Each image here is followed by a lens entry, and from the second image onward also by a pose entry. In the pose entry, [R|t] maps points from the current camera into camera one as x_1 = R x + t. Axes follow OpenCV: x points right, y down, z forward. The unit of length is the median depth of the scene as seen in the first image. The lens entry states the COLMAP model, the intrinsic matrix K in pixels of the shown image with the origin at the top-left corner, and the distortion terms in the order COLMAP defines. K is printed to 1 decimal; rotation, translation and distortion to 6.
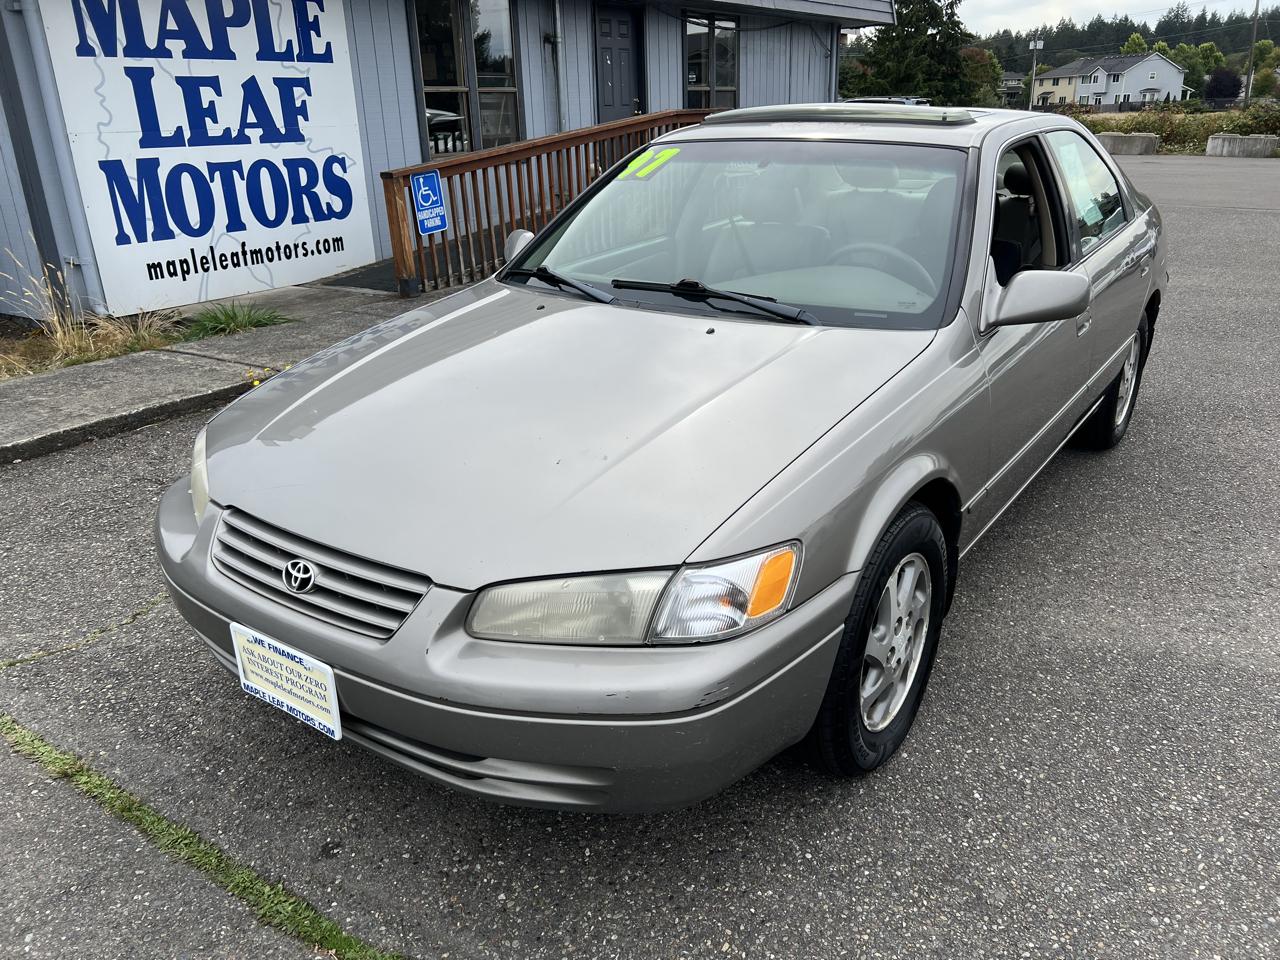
lens RADIAL K [[973.2, 0, 649.6], [0, 973.2, 486.1], [0, 0, 1]] dist [0.030708, -0.034923]
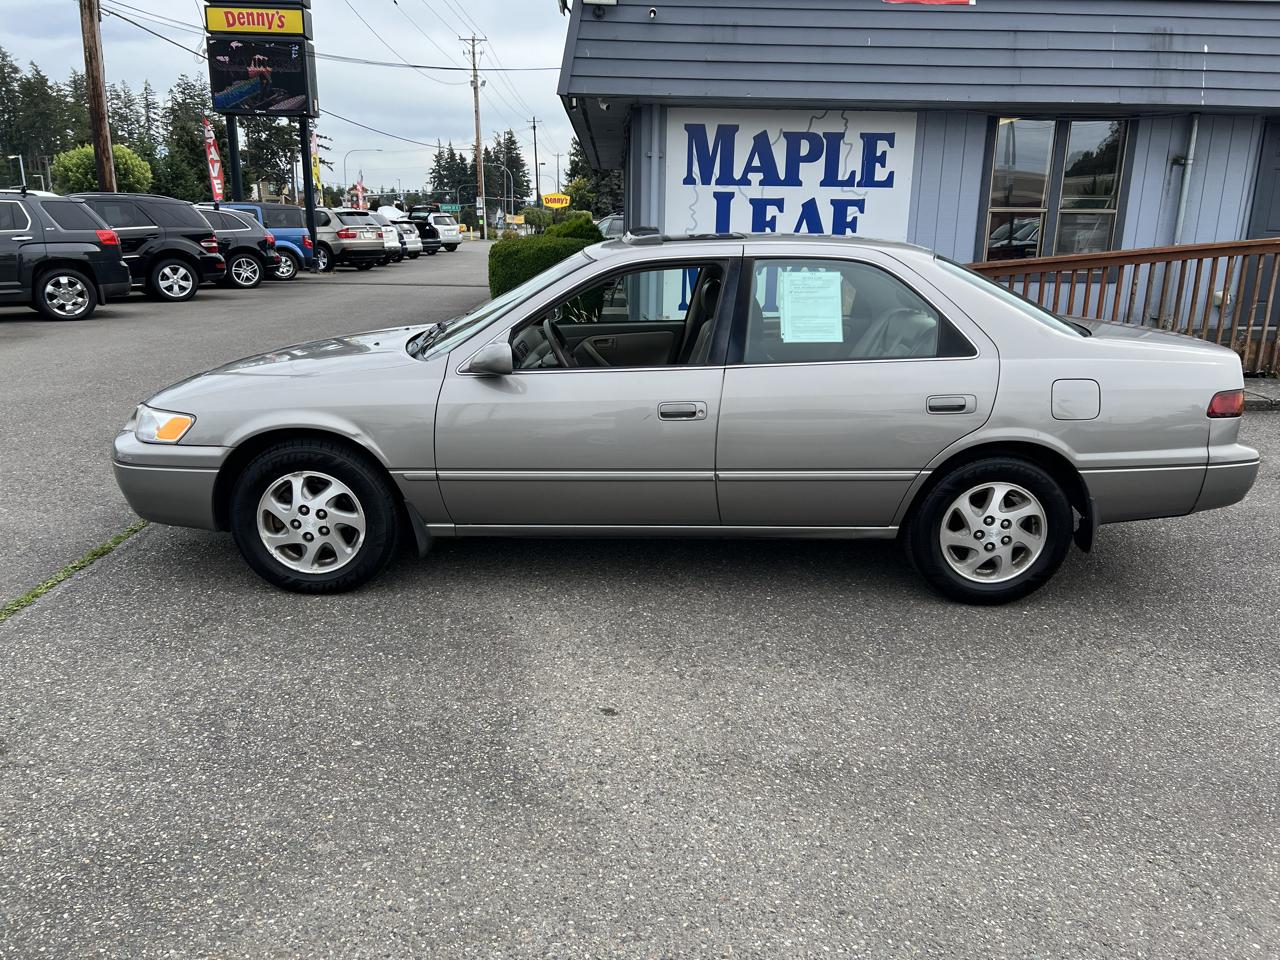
lens RADIAL K [[965.9, 0, 640.8], [0, 965.9, 483.7], [0, 0, 1]] dist [0.054981, -0.060375]
pose [[0.572303, 0.240835, -0.783880, 0.581775], [-0.322680, 0.944925, 0.054729, -0.056607], [0.753888, 0.221621, 0.618496, 0.111614]]
